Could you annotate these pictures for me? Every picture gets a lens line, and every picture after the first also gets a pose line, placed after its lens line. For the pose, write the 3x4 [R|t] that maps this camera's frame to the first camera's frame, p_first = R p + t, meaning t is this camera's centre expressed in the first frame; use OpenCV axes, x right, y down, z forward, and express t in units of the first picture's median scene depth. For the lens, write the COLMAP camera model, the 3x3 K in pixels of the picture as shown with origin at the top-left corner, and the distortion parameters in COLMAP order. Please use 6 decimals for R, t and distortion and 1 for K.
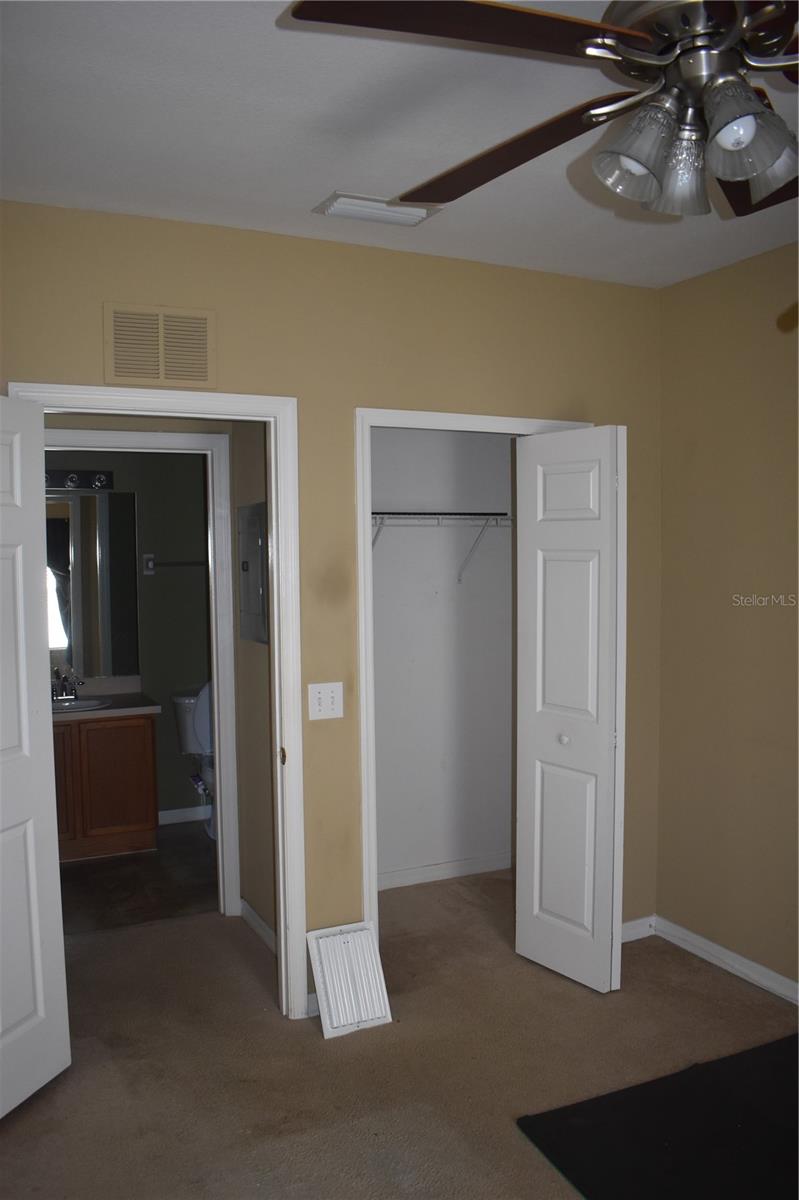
lens RADIAL K [[931.8, 0, 396.6], [0, 931.8, 601.2], [0, 0, 1]] dist [-0.096660, 0.013450]
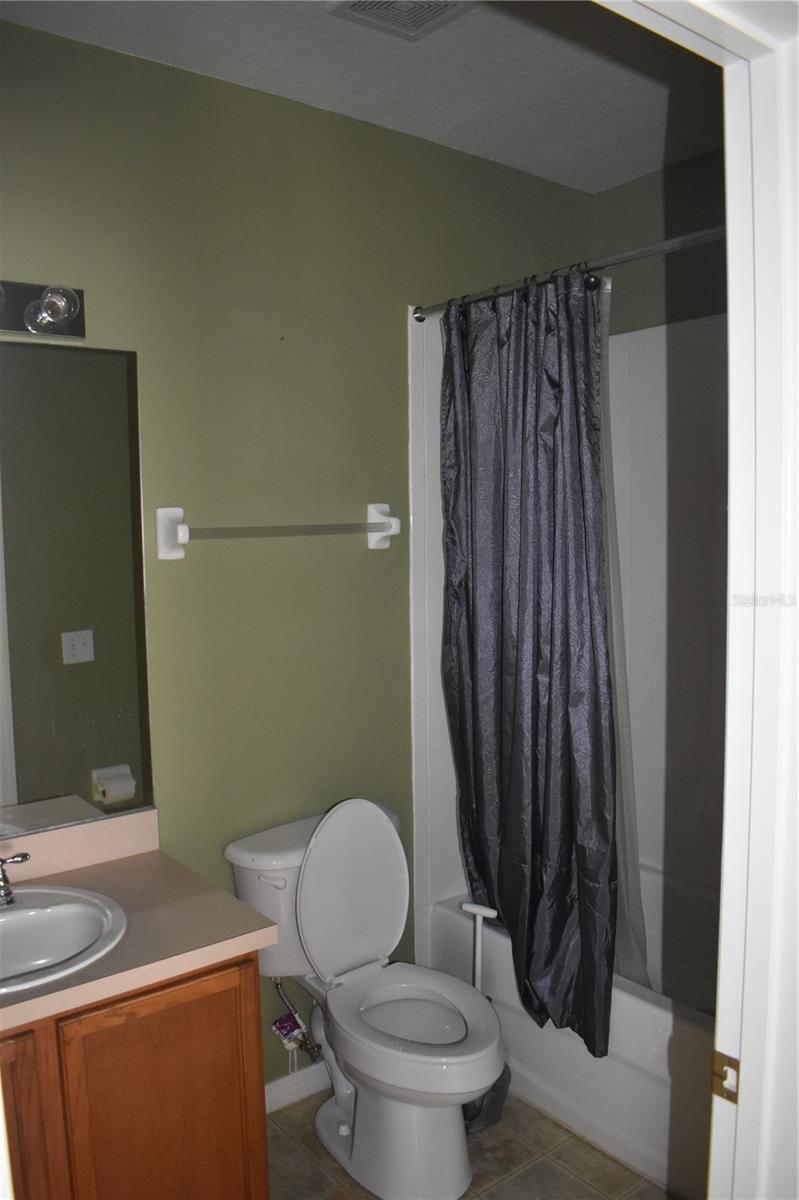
lens RADIAL K [[931.8, 0, 396.6], [0, 931.8, 601.2], [0, 0, 1]] dist [-0.096660, 0.013450]
pose [[0.978883, -0.028011, 0.202494, -0.257179], [0.023743, 0.999442, 0.023475, -0.017989], [-0.203039, -0.018172, 0.979002, 0.594517]]
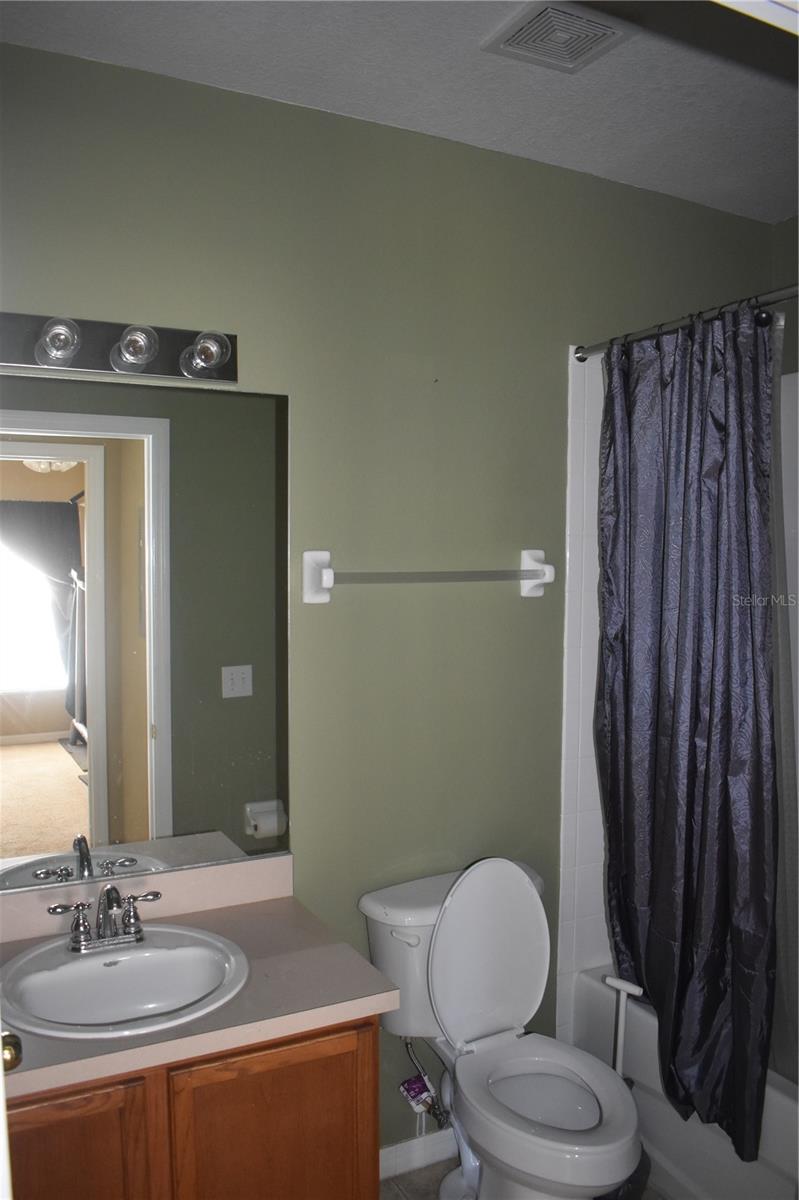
lens RADIAL K [[931.8, 0, 396.6], [0, 931.8, 601.2], [0, 0, 1]] dist [-0.096660, 0.013450]
pose [[0.999840, 0.007913, 0.016063, -0.242739], [-0.007650, 0.999836, -0.016394, -0.023571], [-0.016190, 0.016269, 0.999737, 0.606901]]
